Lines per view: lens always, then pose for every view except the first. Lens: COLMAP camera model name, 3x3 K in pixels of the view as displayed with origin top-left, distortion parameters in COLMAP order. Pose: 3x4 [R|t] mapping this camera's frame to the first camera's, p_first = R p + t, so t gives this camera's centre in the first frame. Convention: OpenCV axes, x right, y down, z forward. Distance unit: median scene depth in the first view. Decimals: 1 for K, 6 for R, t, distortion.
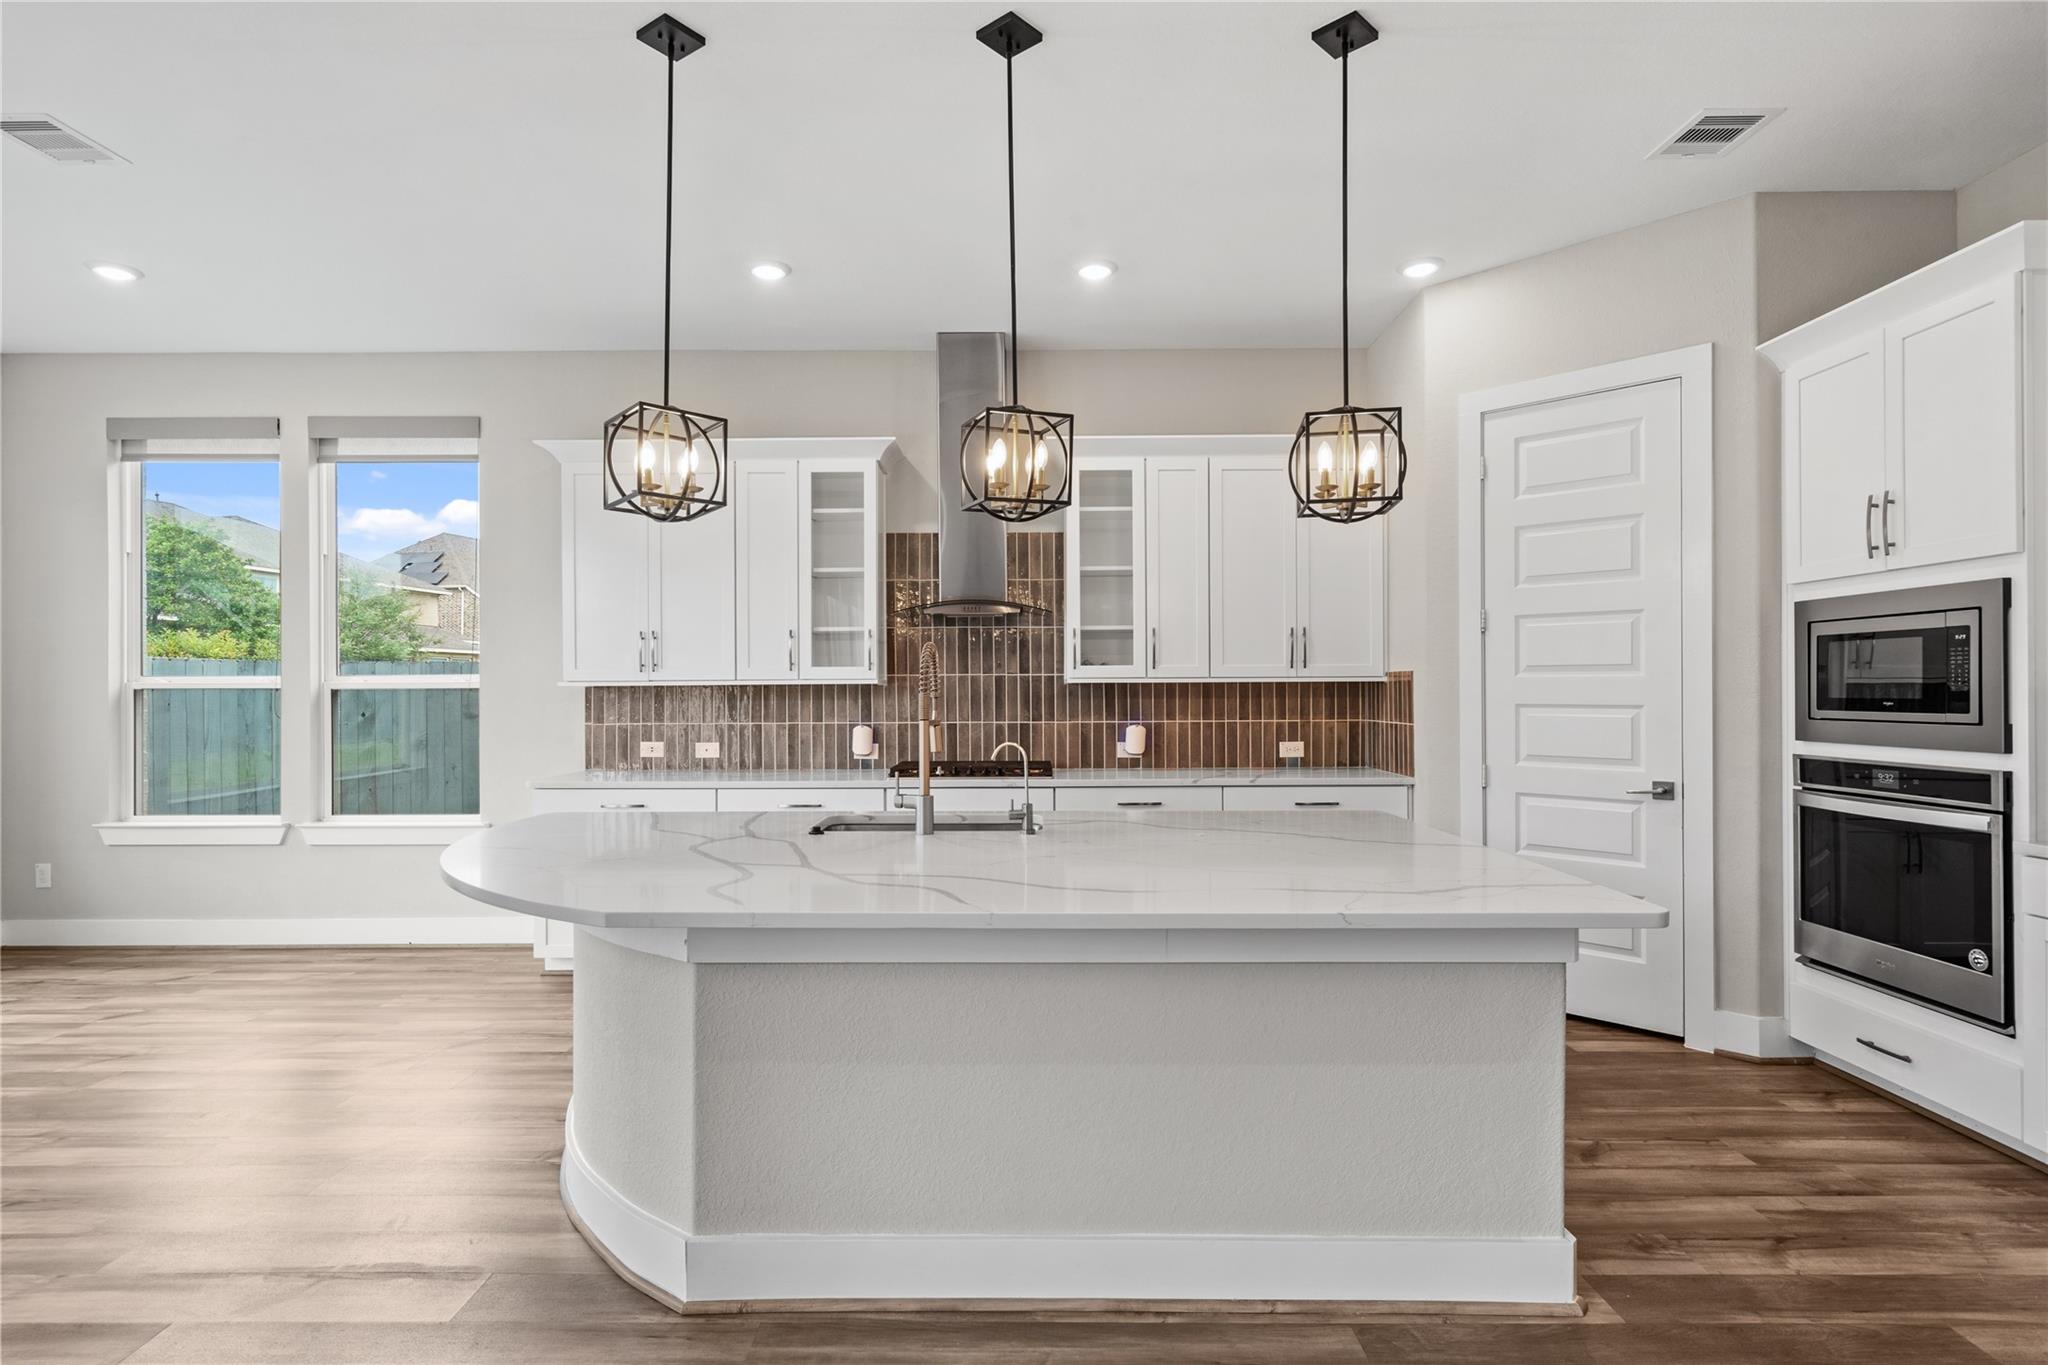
lens RADIAL K [[1029.8, 0, 1023.3], [0, 1029.8, 685.5], [0, 0, 1]] dist [0.003453, 0.000204]
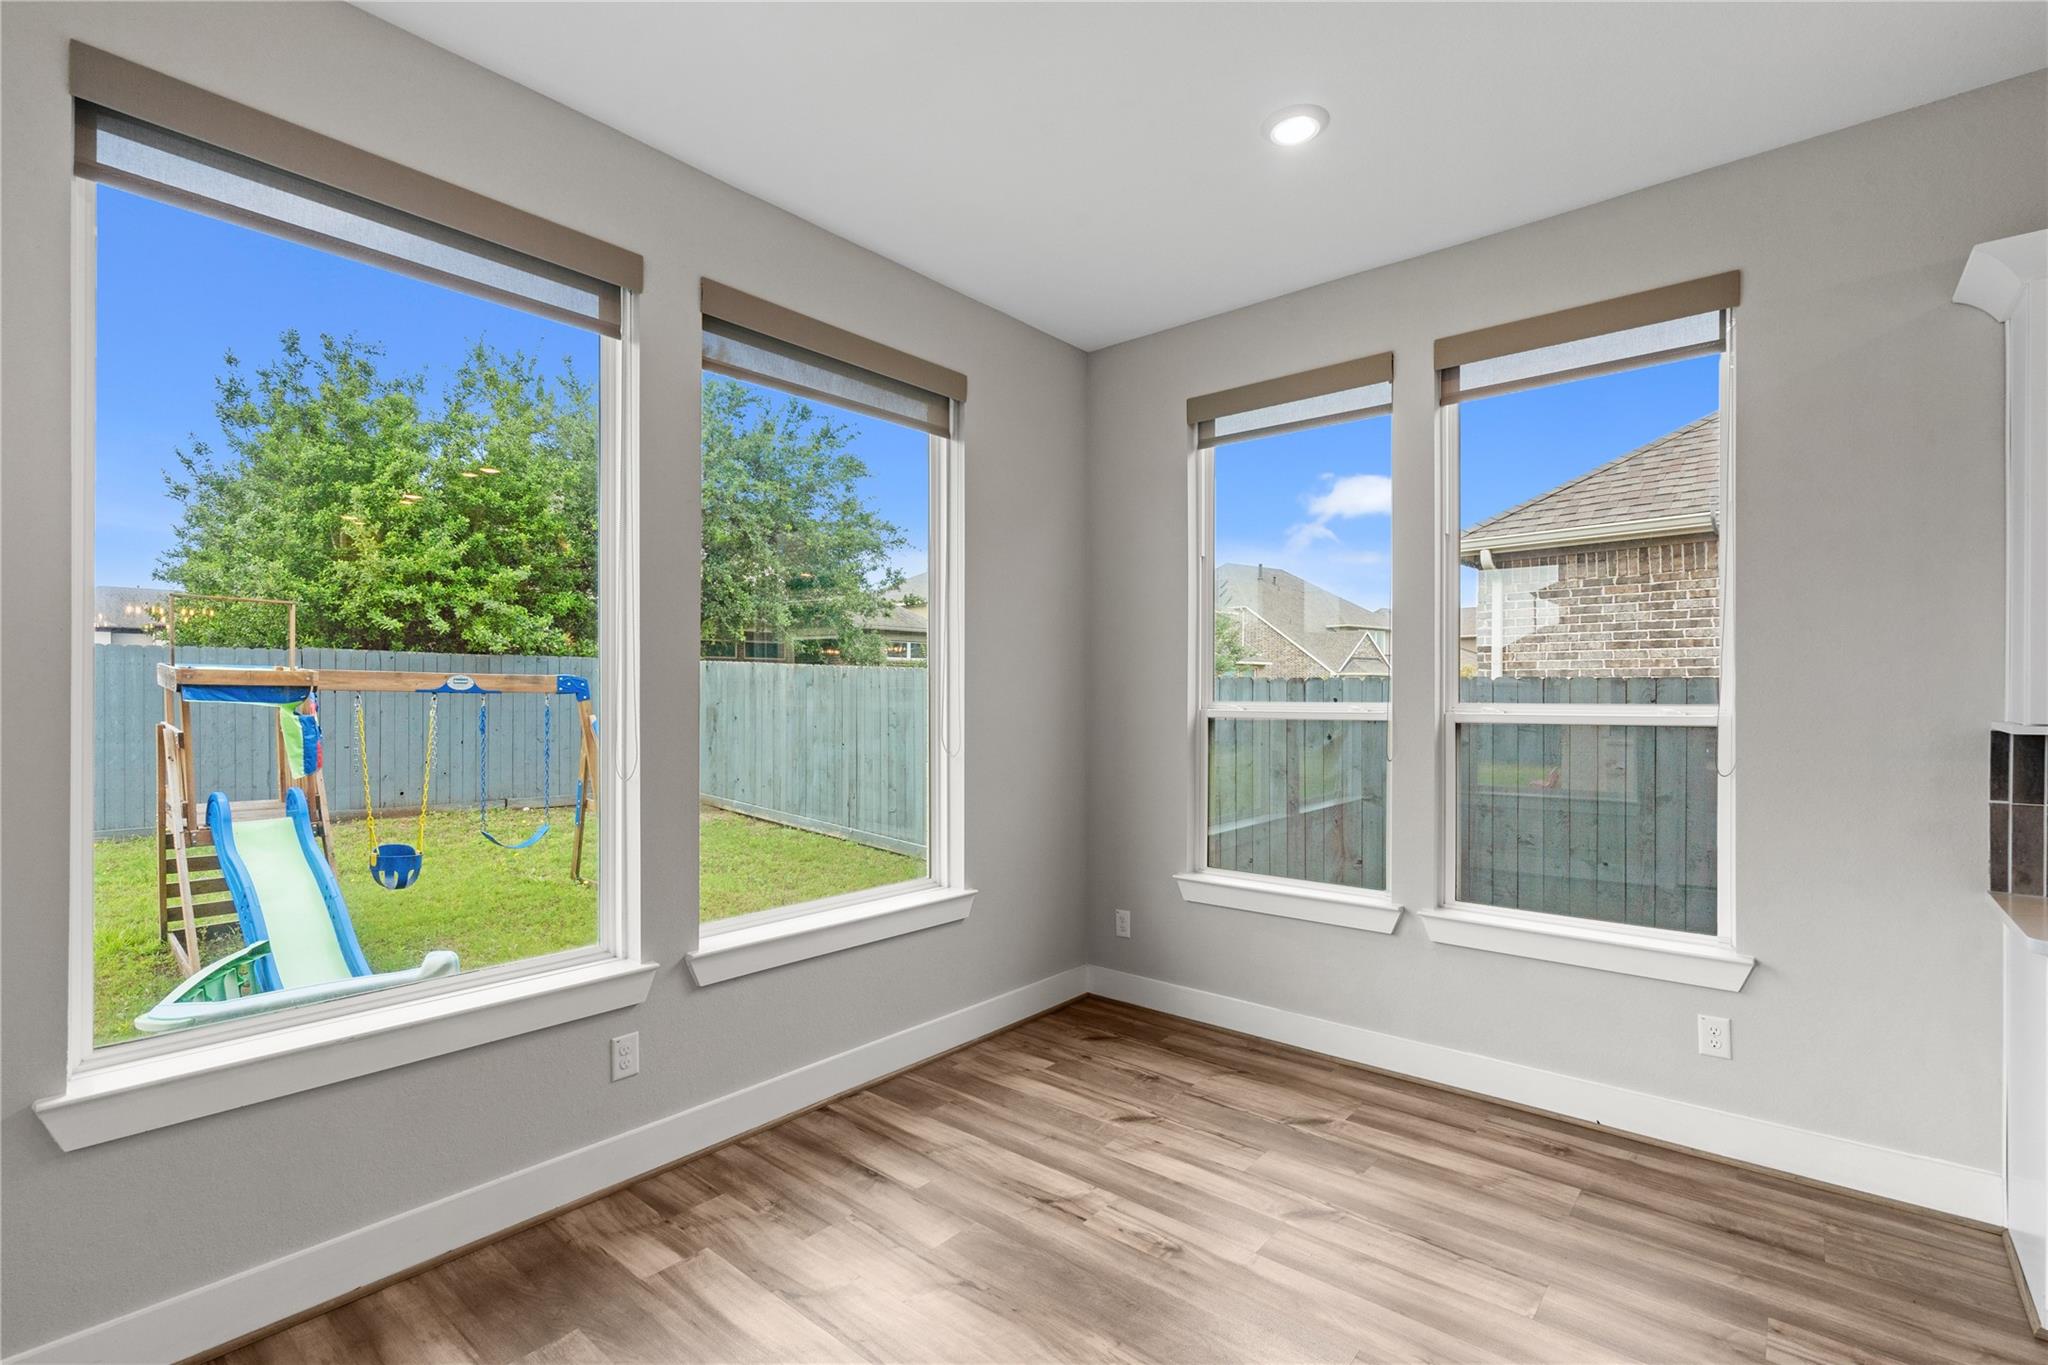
lens RADIAL K [[929.2, 0, 1023.0], [0, 929.2, 694.0], [0, 0, 1]] dist [-0.009714, 0.003682]
pose [[0.764571, 0.003413, -0.644531, -0.493967], [-0.000594, 0.999989, 0.004591, -0.019223], [0.644539, -0.003127, 0.764565, 0.326236]]
